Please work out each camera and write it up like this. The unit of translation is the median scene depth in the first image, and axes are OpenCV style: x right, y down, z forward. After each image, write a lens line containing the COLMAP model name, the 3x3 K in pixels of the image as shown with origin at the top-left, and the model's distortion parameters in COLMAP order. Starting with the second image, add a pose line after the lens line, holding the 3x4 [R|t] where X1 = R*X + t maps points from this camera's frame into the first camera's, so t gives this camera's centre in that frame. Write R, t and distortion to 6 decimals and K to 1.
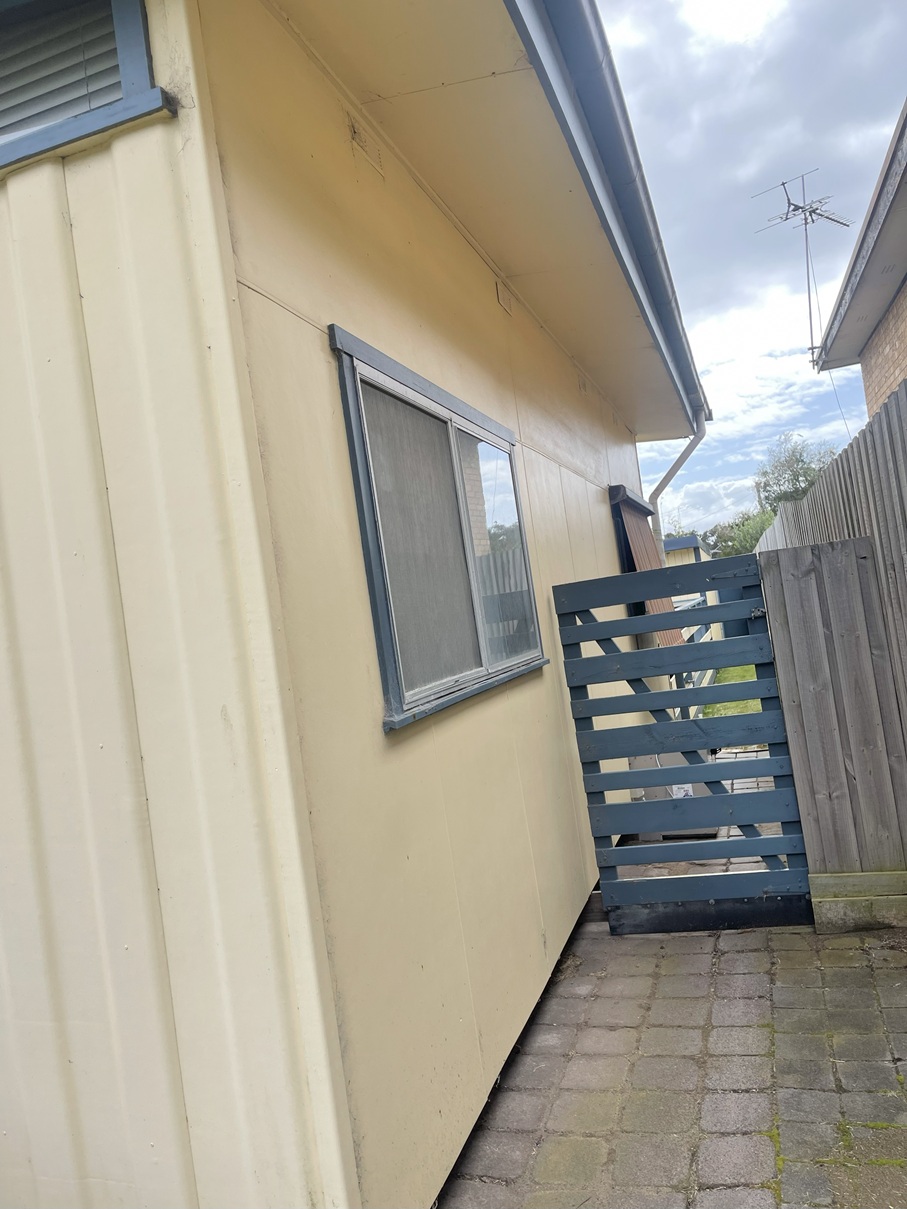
lens RADIAL K [[911.4, 0, 450.3], [0, 911.4, 603.1], [0, 0, 1]] dist [0.063986, -0.086858]
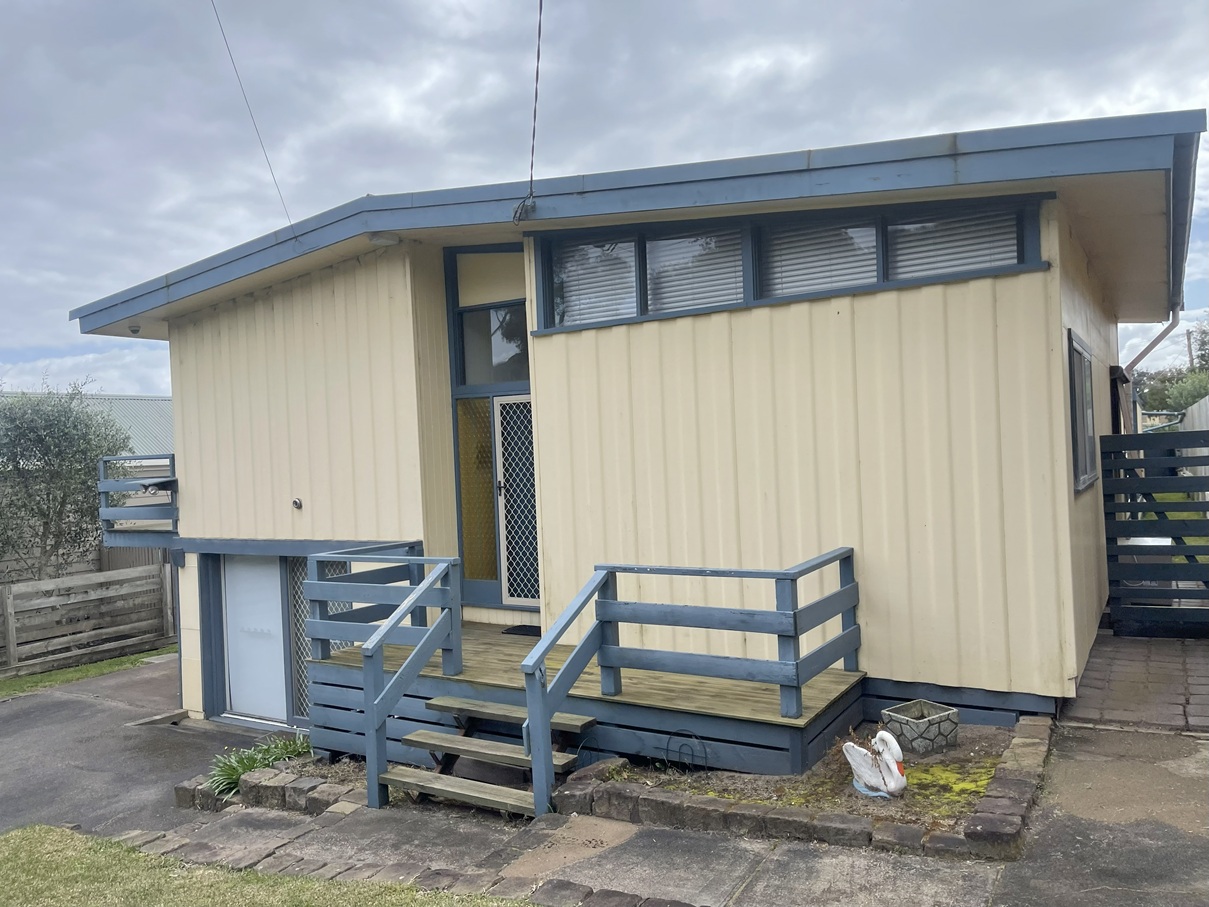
lens RADIAL K [[911.4, 0, 609.4], [0, 911.4, 458.9], [0, 0, 1]] dist [0.063986, -0.086858]
pose [[0.970943, 0.095138, -0.219589, -0.267153], [-0.085307, 0.994898, 0.053849, 0.007160], [0.223592, -0.033552, 0.974105, -0.605743]]
